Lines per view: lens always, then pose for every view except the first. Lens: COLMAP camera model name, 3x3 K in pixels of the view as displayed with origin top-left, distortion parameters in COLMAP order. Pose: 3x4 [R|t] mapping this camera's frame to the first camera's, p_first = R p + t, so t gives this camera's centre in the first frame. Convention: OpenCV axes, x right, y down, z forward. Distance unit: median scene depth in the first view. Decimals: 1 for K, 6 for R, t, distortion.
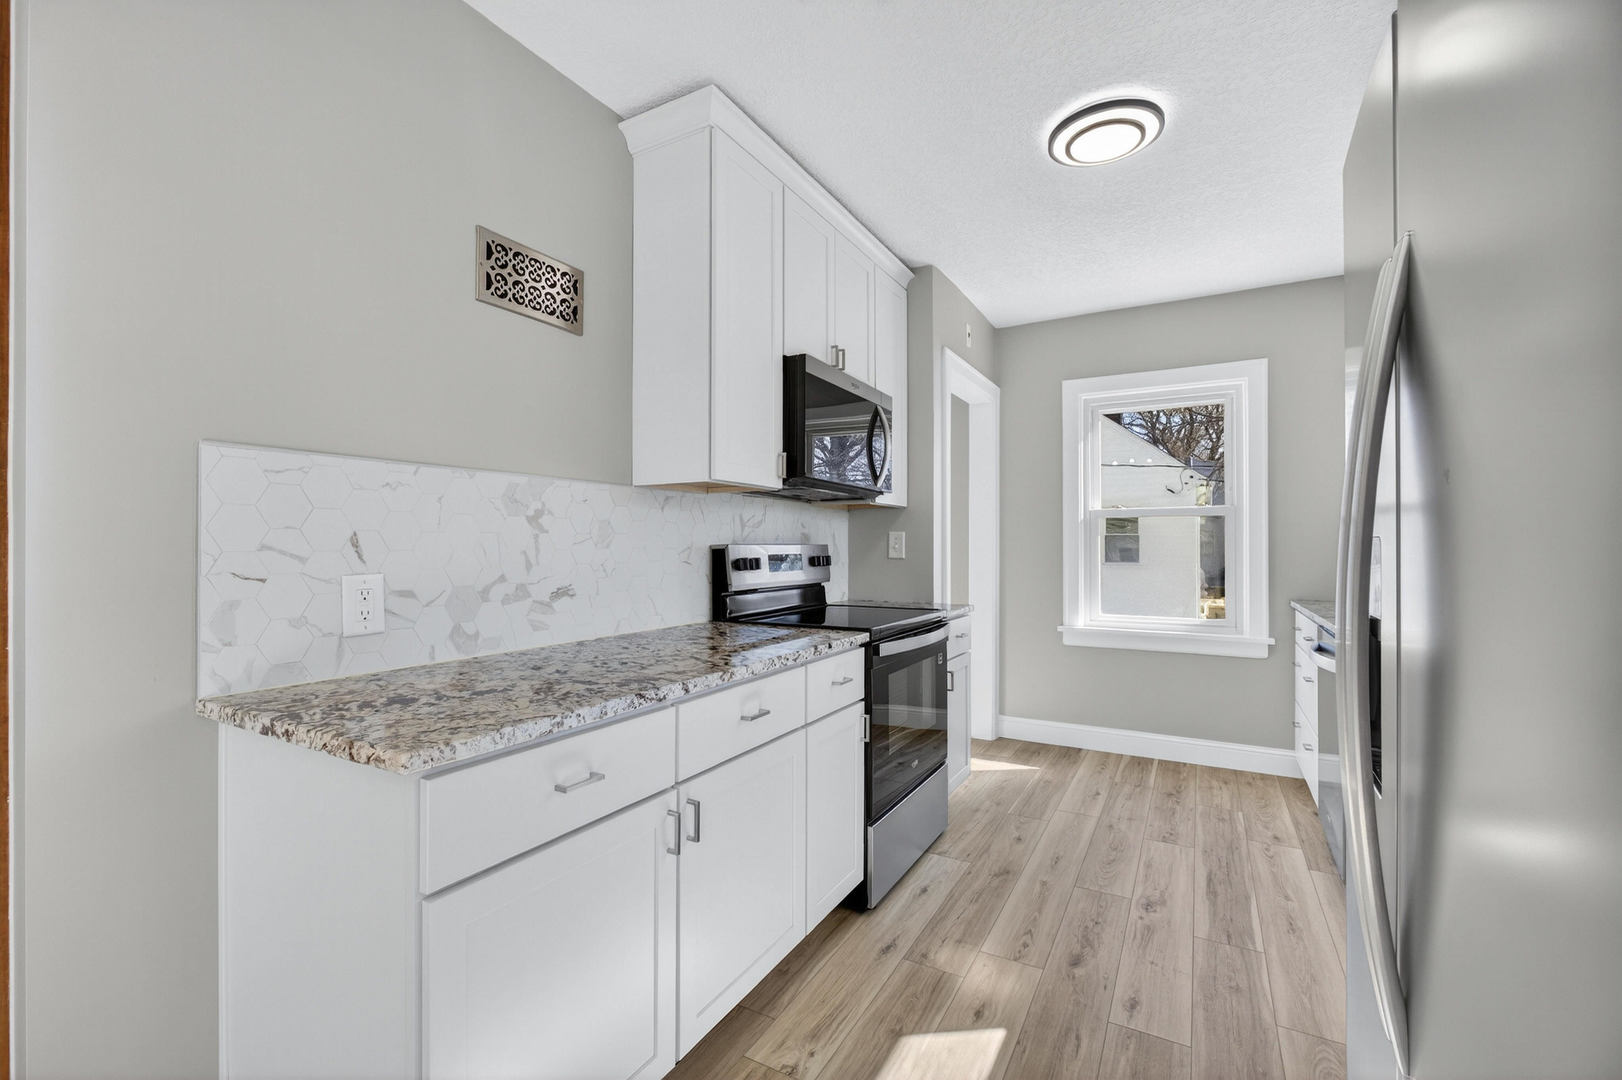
lens RADIAL K [[696.3, 0, 808.4], [0, 696.3, 547.4], [0, 0, 1]] dist [-0.000808, -0.000098]
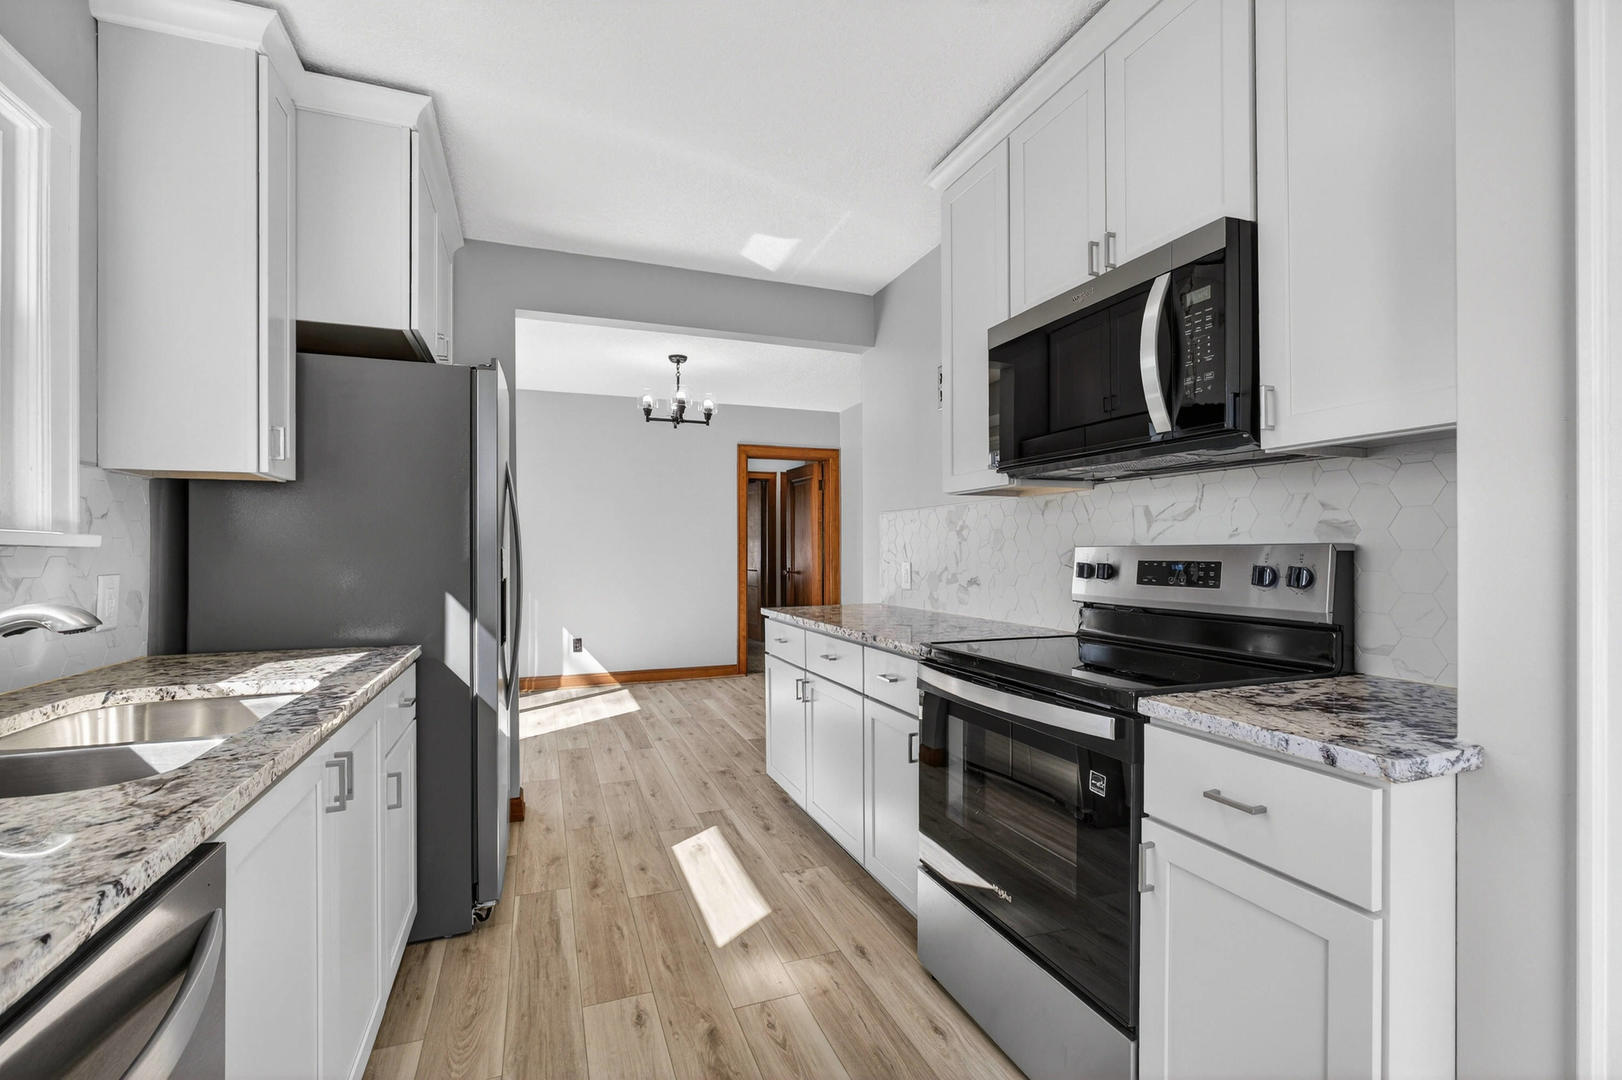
lens RADIAL K [[696.3, 0, 808.4], [0, 696.3, 547.4], [0, 0, 1]] dist [-0.000808, -0.000098]
pose [[-0.633611, -0.003170, -0.773646, 1.023269], [0.001397, 0.999985, -0.005242, 0.000967], [0.773651, -0.004402, -0.633597, 1.719779]]
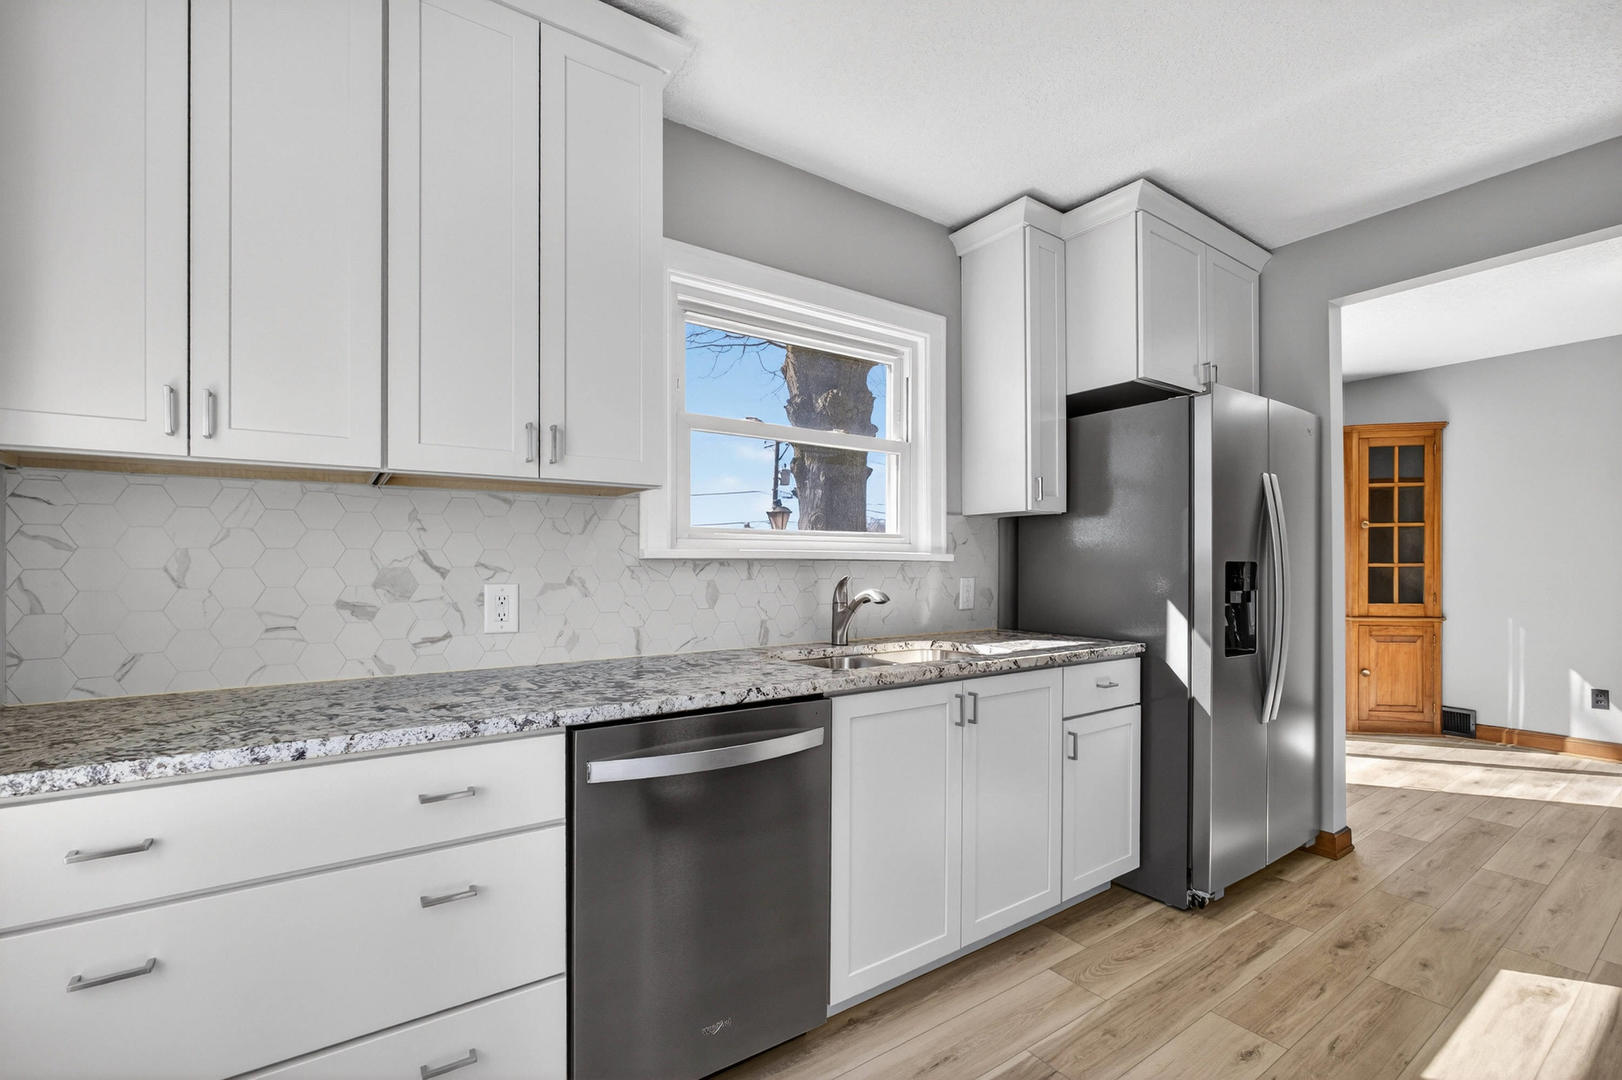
lens RADIAL K [[729.4, 0, 816.4], [0, 729.4, 554.4], [0, 0, 1]] dist [0.004683, 0.000475]
pose [[-0.909920, 0.002411, 0.414777, 0.556955], [-0.001743, 0.999952, -0.009635, -0.003331], [-0.414781, -0.009490, -0.909872, 2.040563]]
